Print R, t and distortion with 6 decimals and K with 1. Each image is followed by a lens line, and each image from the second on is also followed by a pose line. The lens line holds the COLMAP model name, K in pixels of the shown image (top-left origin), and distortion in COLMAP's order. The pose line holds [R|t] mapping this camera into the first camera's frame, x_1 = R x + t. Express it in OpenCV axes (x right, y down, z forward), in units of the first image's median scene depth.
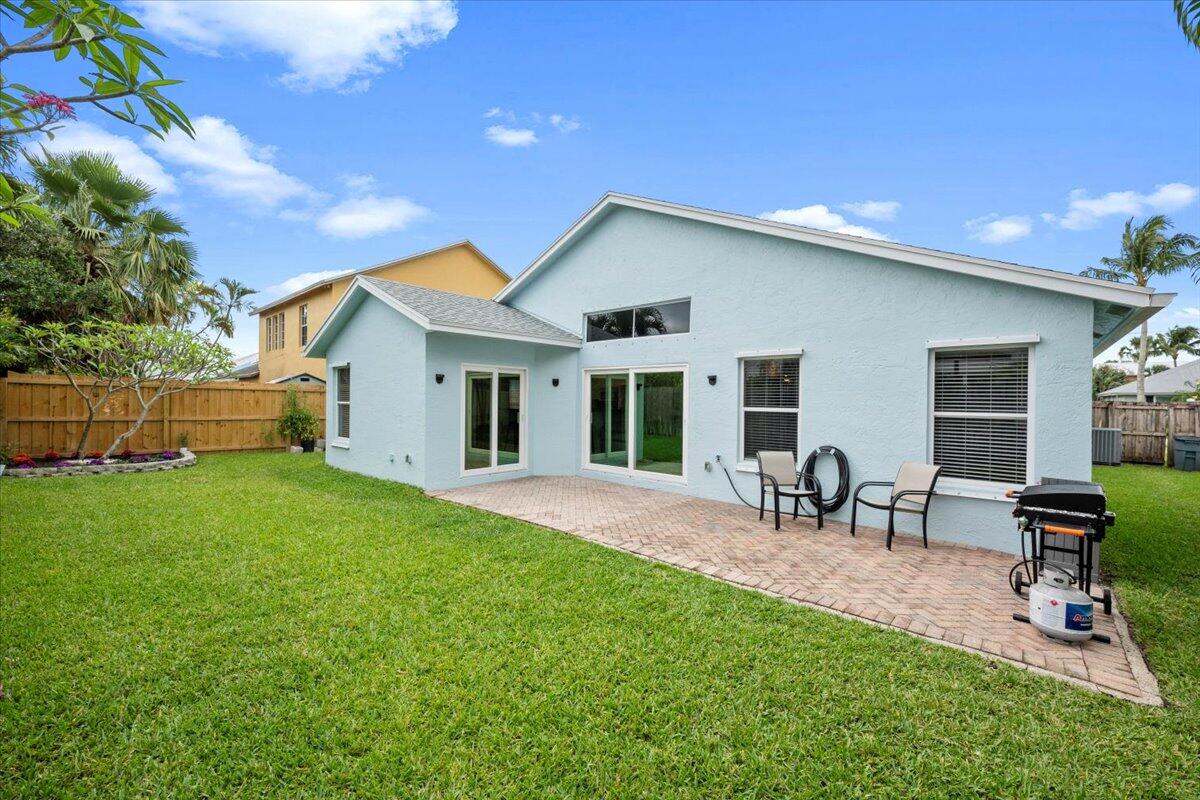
lens RADIAL K [[508.1, 0, 600.0], [0, 508.1, 400.0], [0, 0, 1]] dist [0.001463, 0.000222]
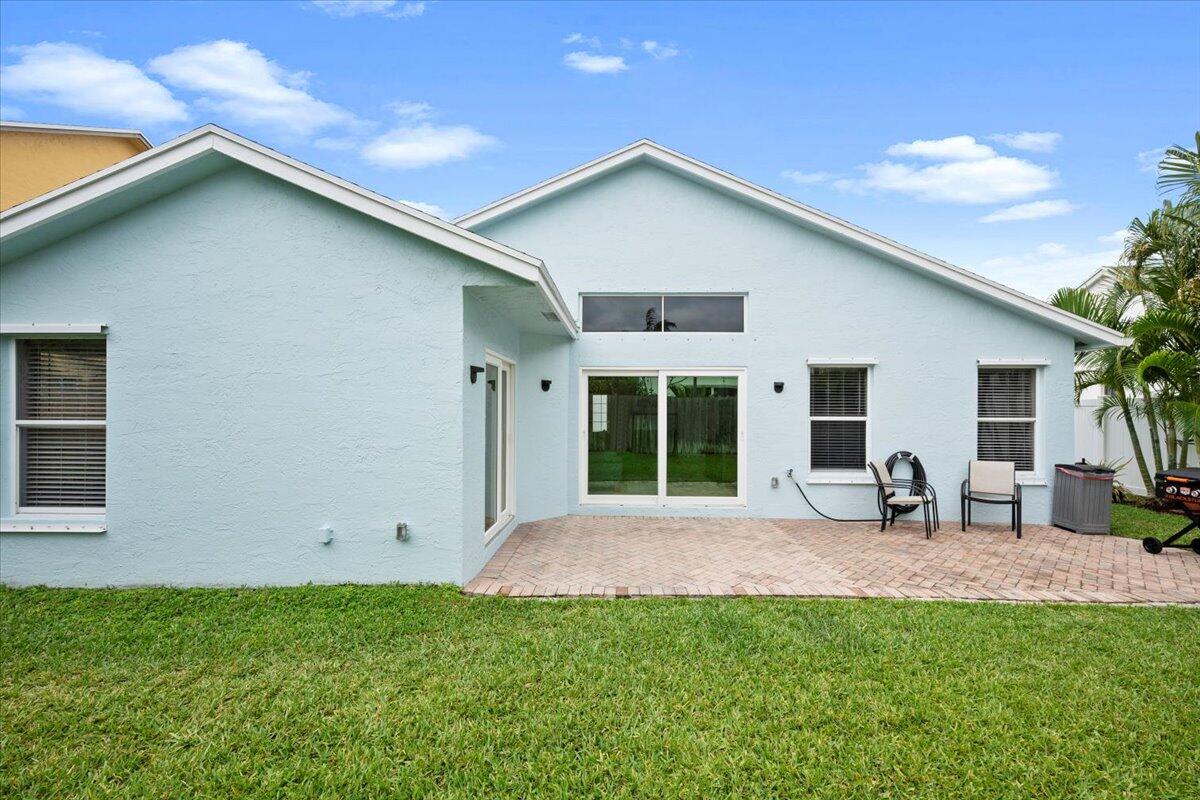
lens RADIAL K [[508.1, 0, 600.0], [0, 508.1, 400.0], [0, 0, 1]] dist [0.001463, 0.000222]
pose [[0.732965, 0.001160, 0.680266, -0.666968], [0.004558, 0.999968, -0.006616, -0.012252], [-0.680251, 0.007950, 0.732936, 0.580781]]
